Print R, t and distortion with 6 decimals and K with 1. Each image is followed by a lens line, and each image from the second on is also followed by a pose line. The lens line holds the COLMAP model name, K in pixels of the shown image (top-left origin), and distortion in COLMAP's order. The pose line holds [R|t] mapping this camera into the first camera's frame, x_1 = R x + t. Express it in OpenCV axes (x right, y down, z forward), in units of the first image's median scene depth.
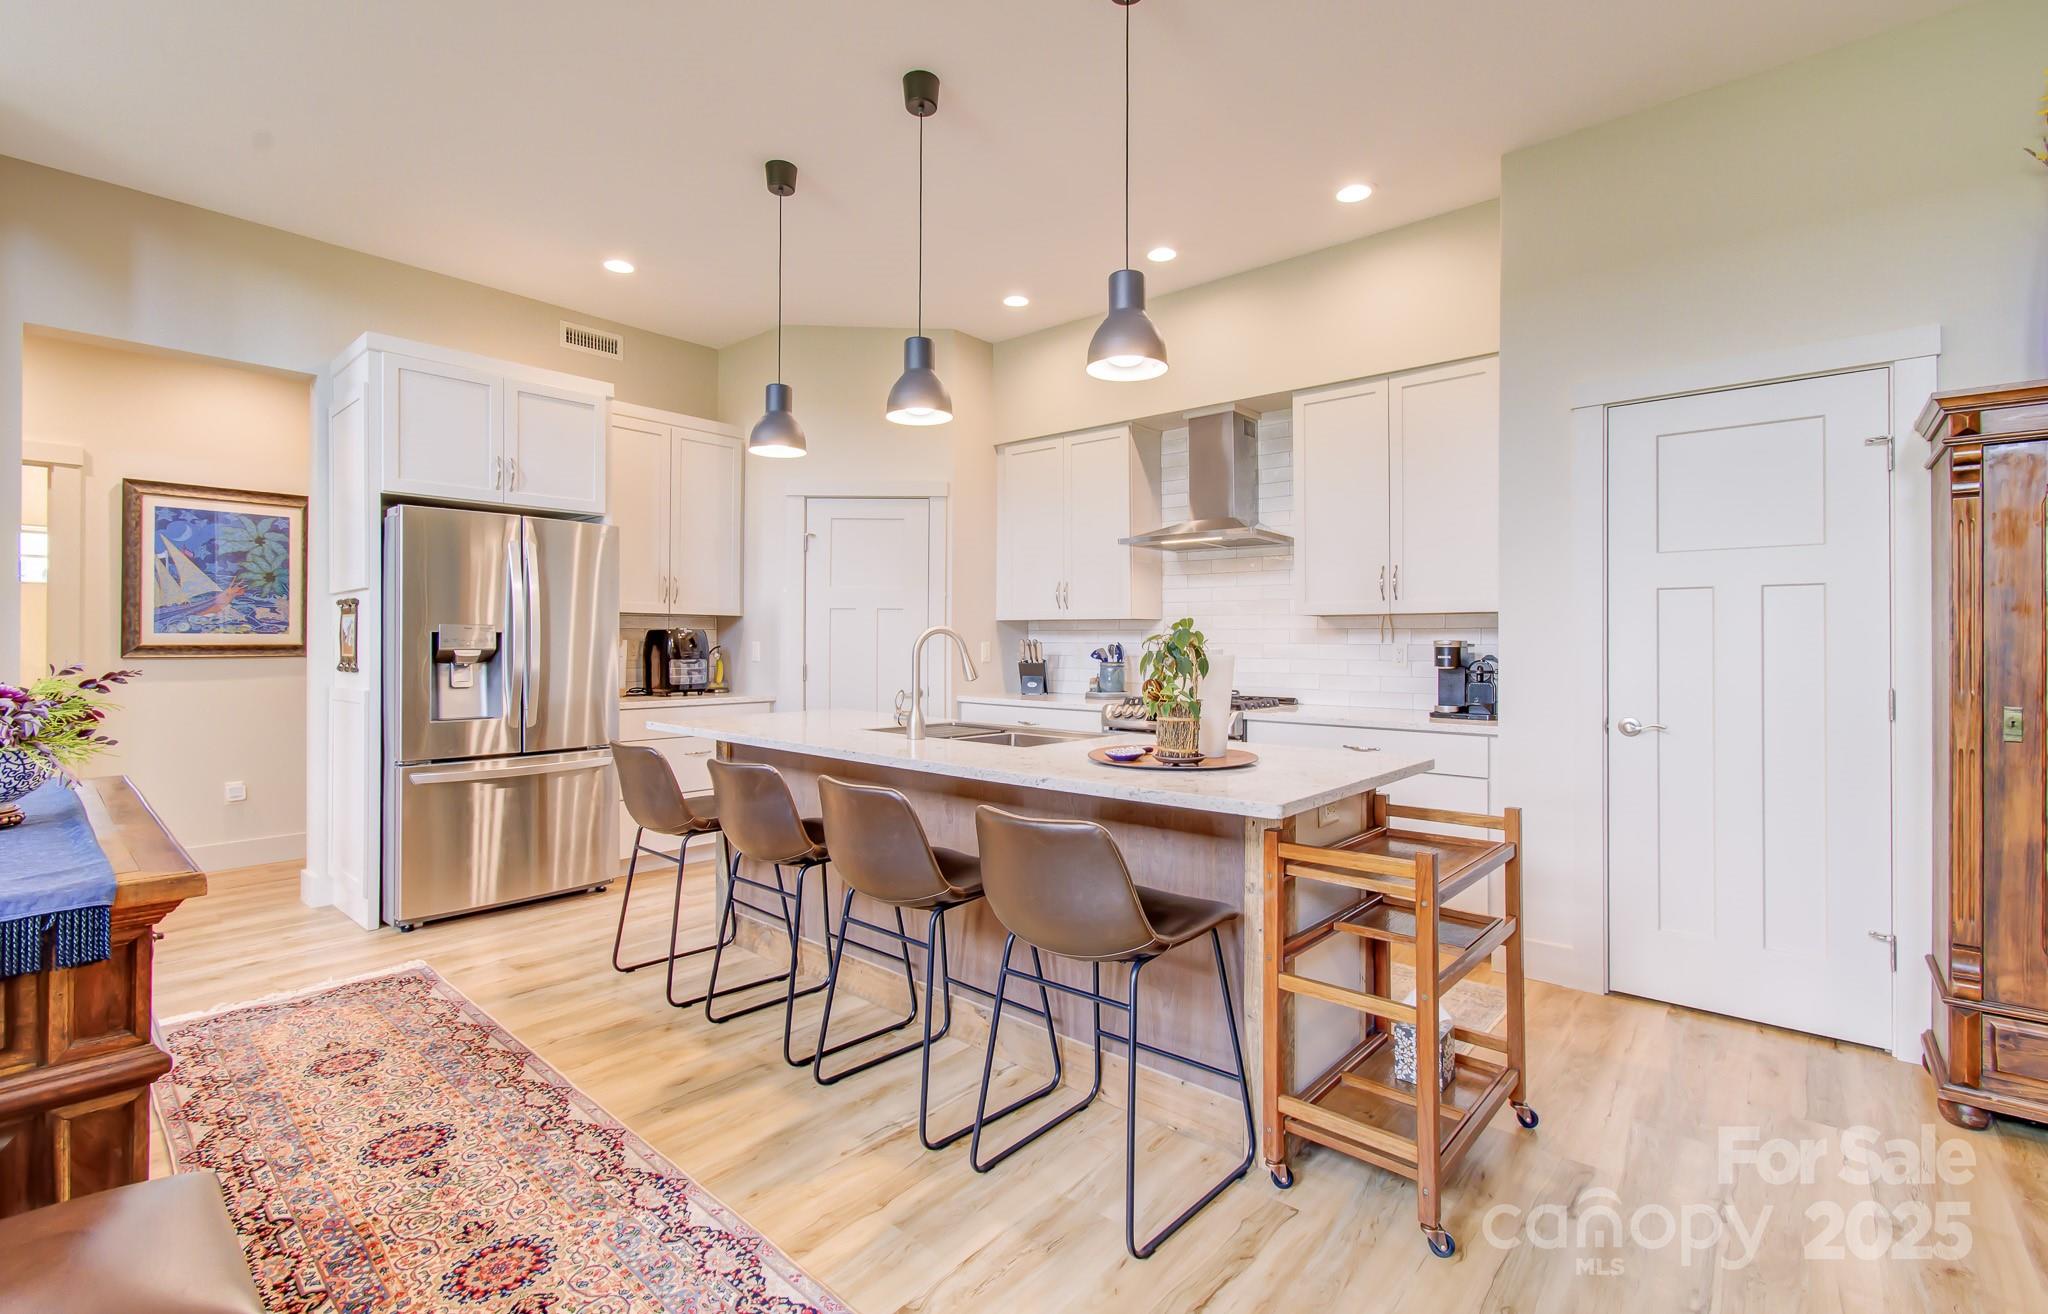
lens RADIAL K [[896.8, 0, 1016.8], [0, 896.8, 655.2], [0, 0, 1]] dist [-0.001036, -0.000997]
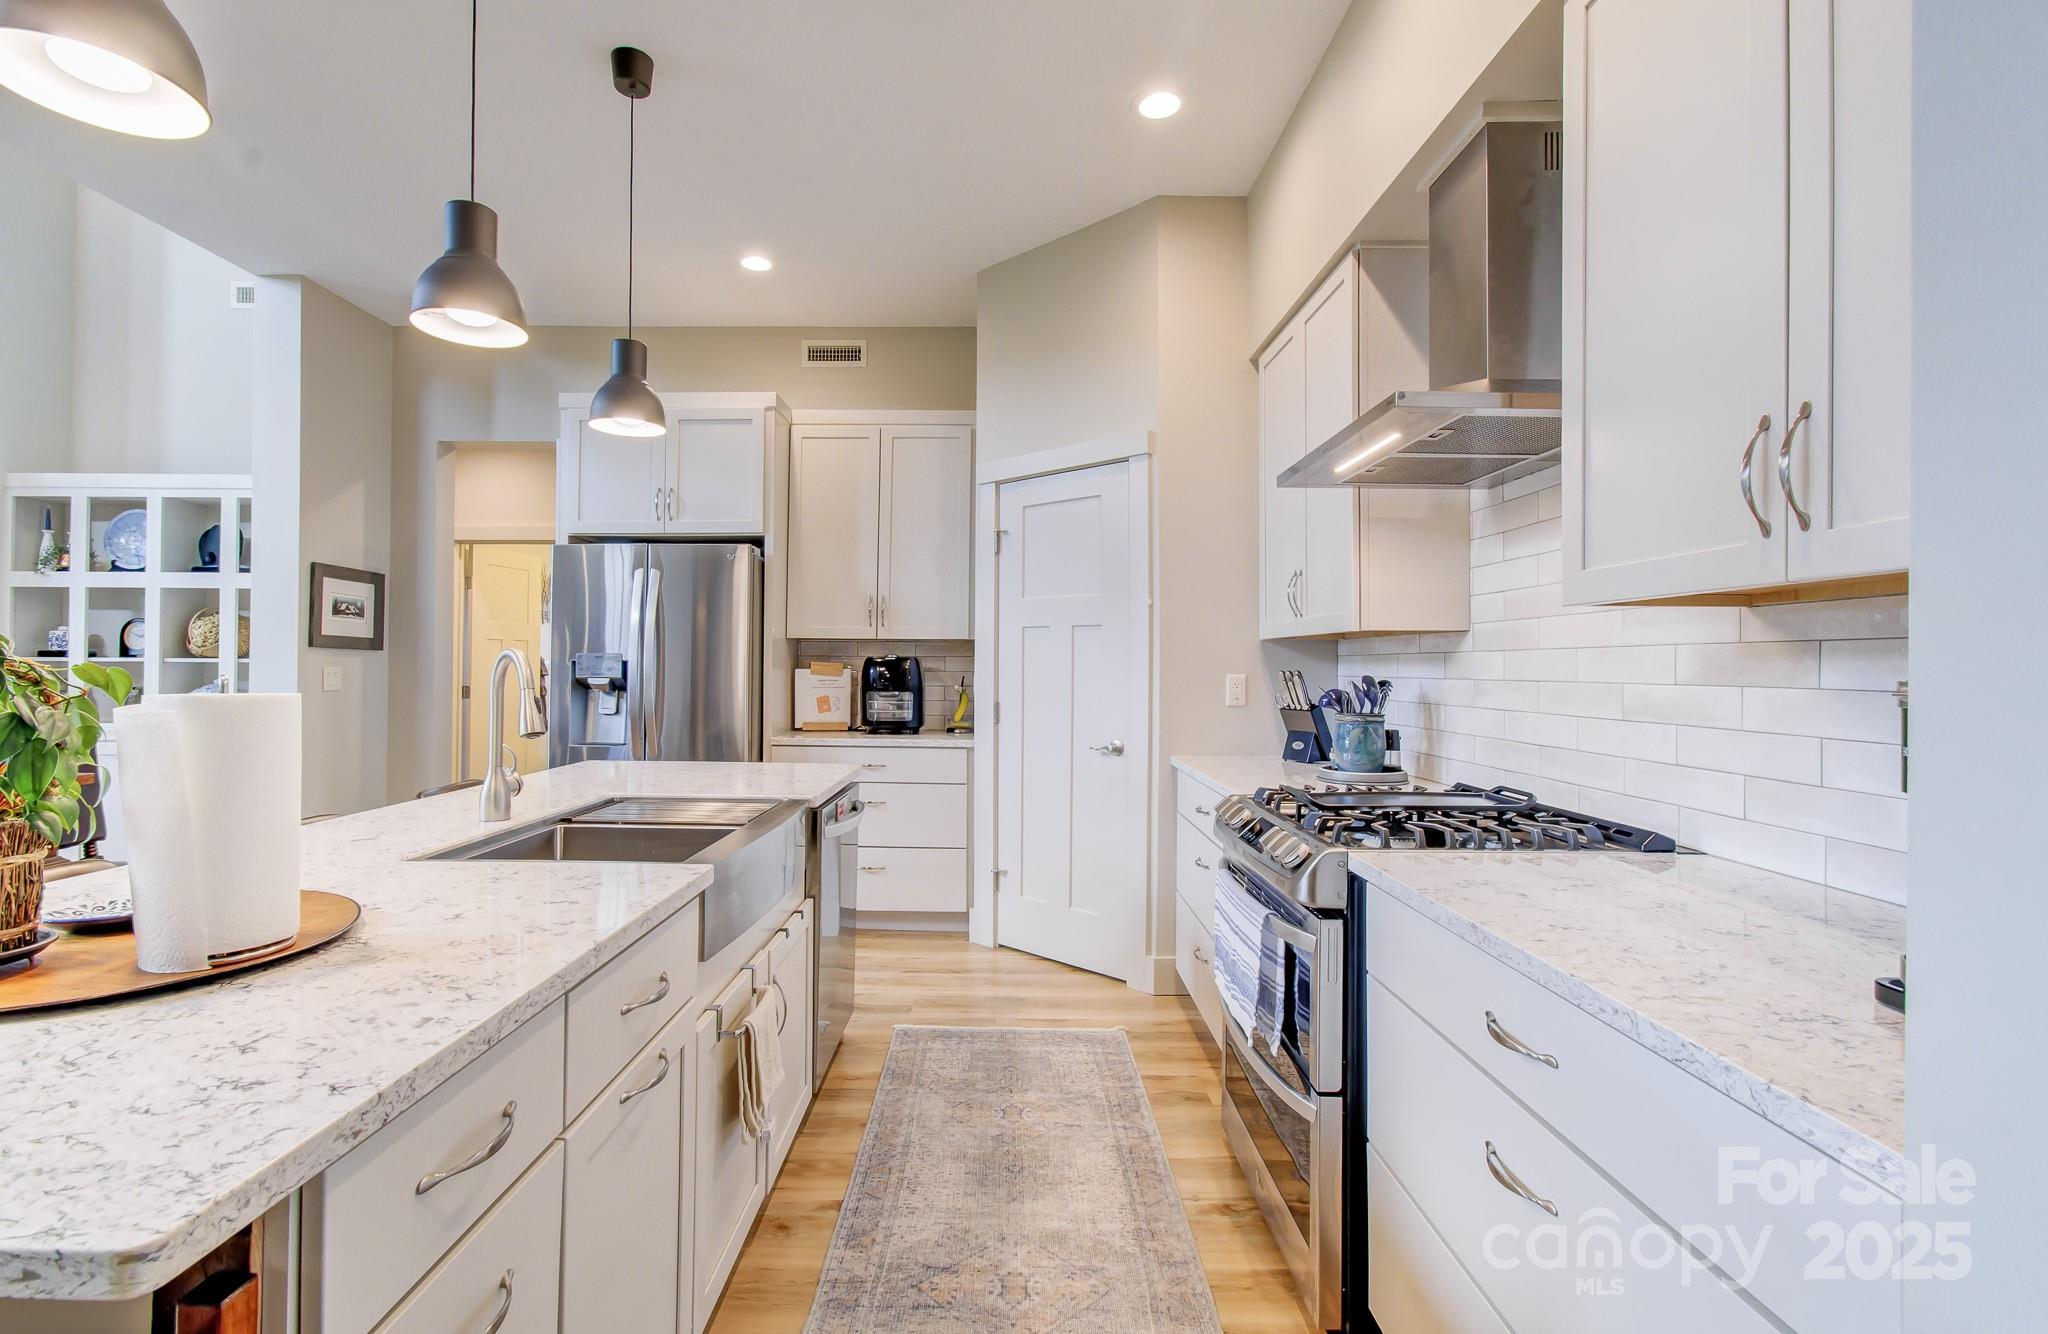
lens RADIAL K [[921.2, 0, 1024.0], [0, 921.2, 667.0], [0, 0, 1]] dist [-0.001908, -0.000120]
pose [[0.661022, 0.002271, -0.750363, 0.513962], [-0.016160, 0.999807, -0.011210, -0.015109], [0.750192, 0.019536, 0.660931, 0.676184]]
